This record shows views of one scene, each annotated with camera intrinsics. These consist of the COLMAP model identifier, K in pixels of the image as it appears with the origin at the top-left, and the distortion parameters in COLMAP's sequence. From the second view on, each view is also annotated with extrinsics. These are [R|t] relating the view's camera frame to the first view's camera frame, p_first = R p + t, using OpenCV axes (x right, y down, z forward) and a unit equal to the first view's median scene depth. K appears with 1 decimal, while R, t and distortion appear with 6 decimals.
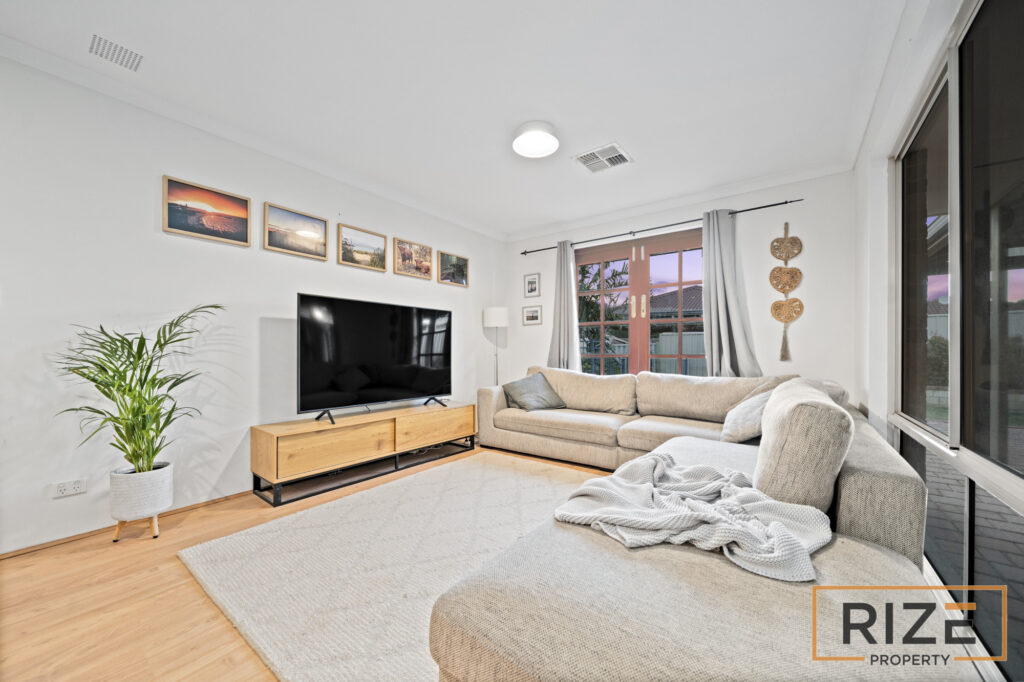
lens RADIAL K [[386.0, 0, 501.0], [0, 386.0, 346.3], [0, 0, 1]] dist [-0.001396, 0.000400]
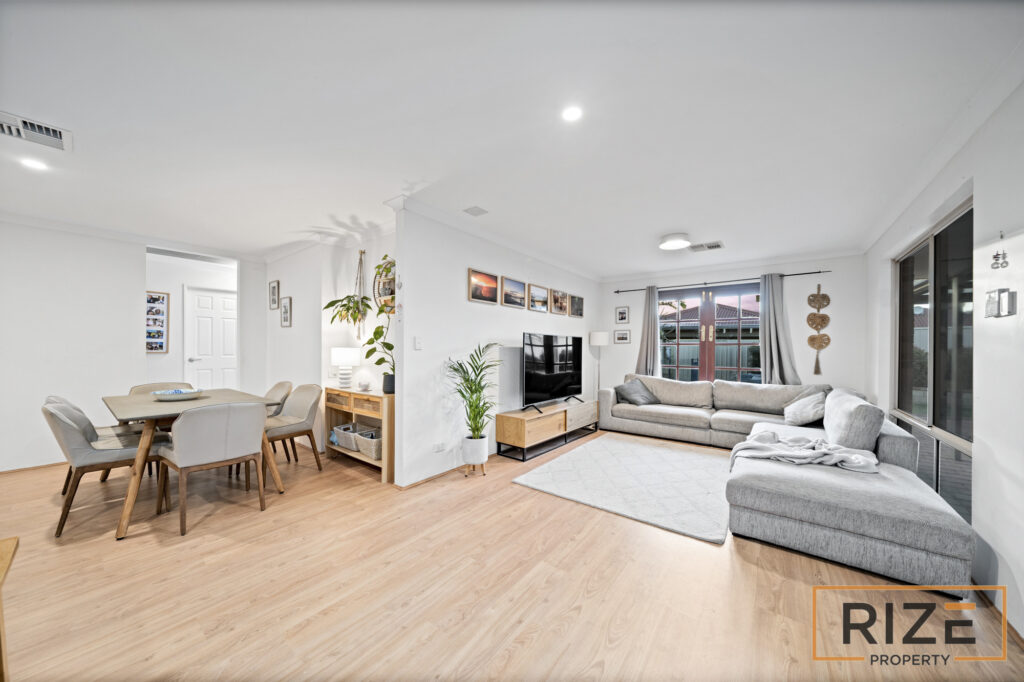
lens RADIAL K [[350.8, 0, 507.3], [0, 350.8, 346.5], [0, 0, 1]] dist [-0.002833, -0.000464]
pose [[0.999958, 0.006669, -0.006287, -0.494391], [-0.006639, 0.999966, 0.004790, -0.072995], [0.006319, -0.004748, 0.999969, -0.404534]]
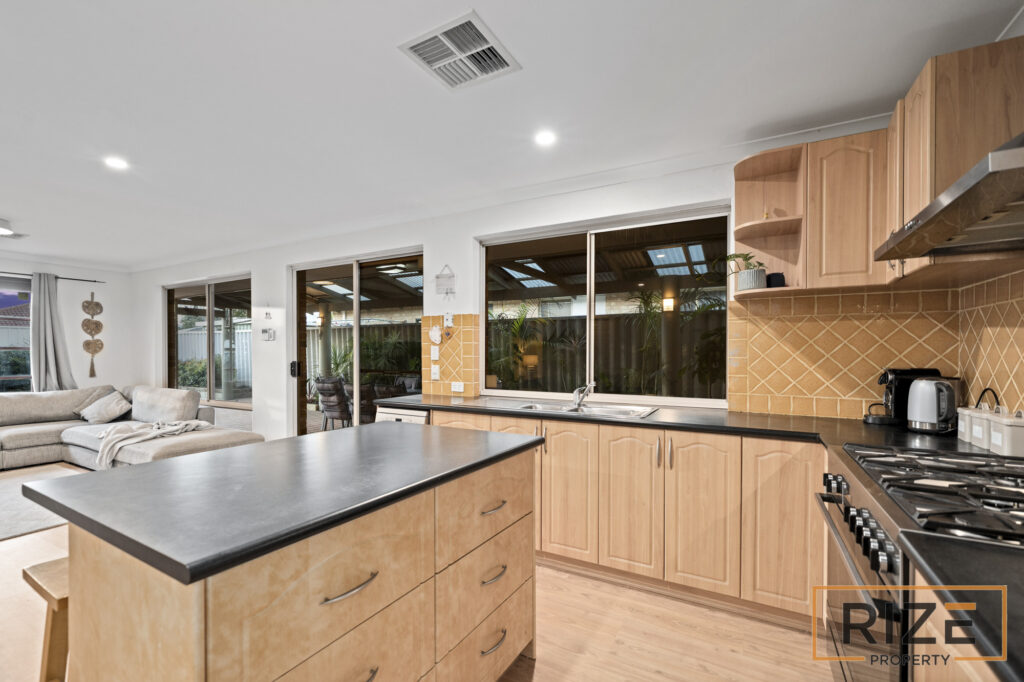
lens RADIAL K [[450.4, 0, 498.8], [0, 450.4, 354.2], [0, 0, 1]] dist [0.002709, -0.001580]
pose [[-0.133827, -0.008636, 0.990967, -1.390520], [-0.010621, 0.999917, 0.007279, -0.092633], [-0.990948, -0.009550, -0.133908, -0.449667]]
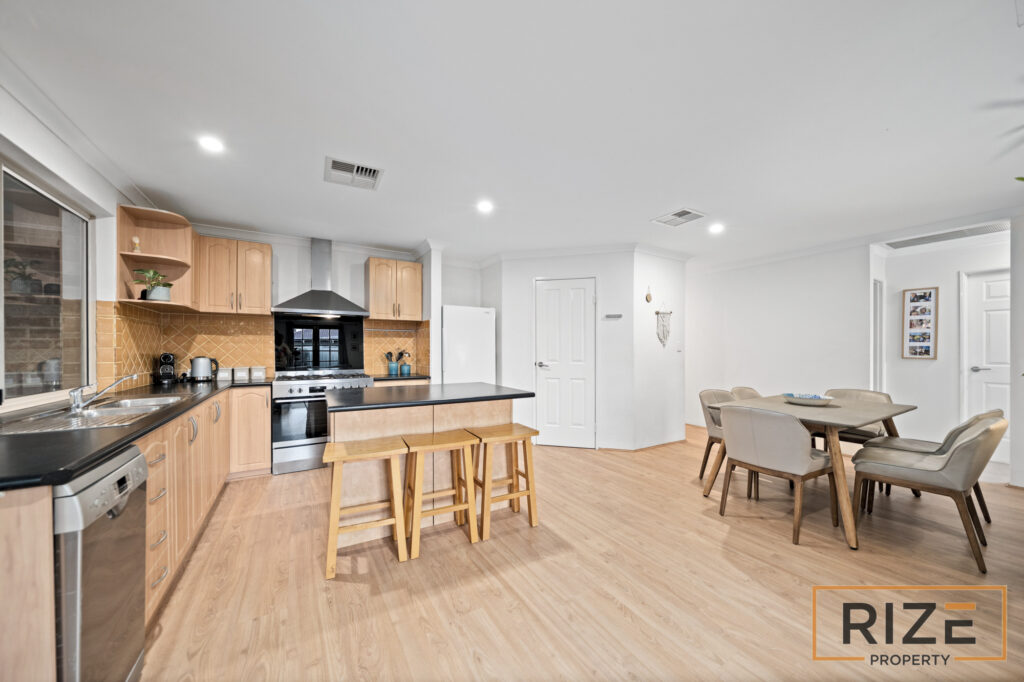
lens RADIAL K [[350.8, 0, 500.0], [0, 350.8, 353.1], [0, 0, 1]] dist [-0.002833, -0.000464]
pose [[-0.378770, 0.007198, -0.925463, -0.217155], [0.008718, 0.999953, 0.004209, -0.068518], [0.925450, -0.006474, -0.378815, 0.113943]]
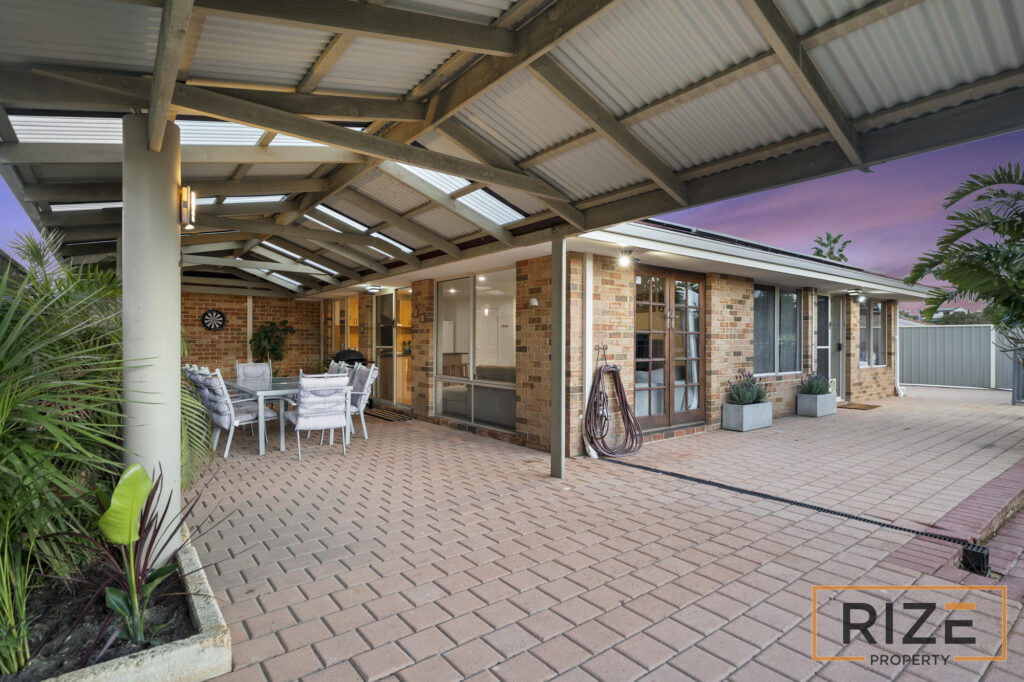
lens RADIAL K [[510.9, 0, 505.4], [0, 510.9, 342.8], [0, 0, 1]] dist [0.004227, 0.000389]
pose [[-0.260966, -0.000007, -0.965348, 2.690613], [0.005983, 0.999981, -0.001624, -0.044391], [0.965329, -0.006199, -0.260961, 1.176806]]
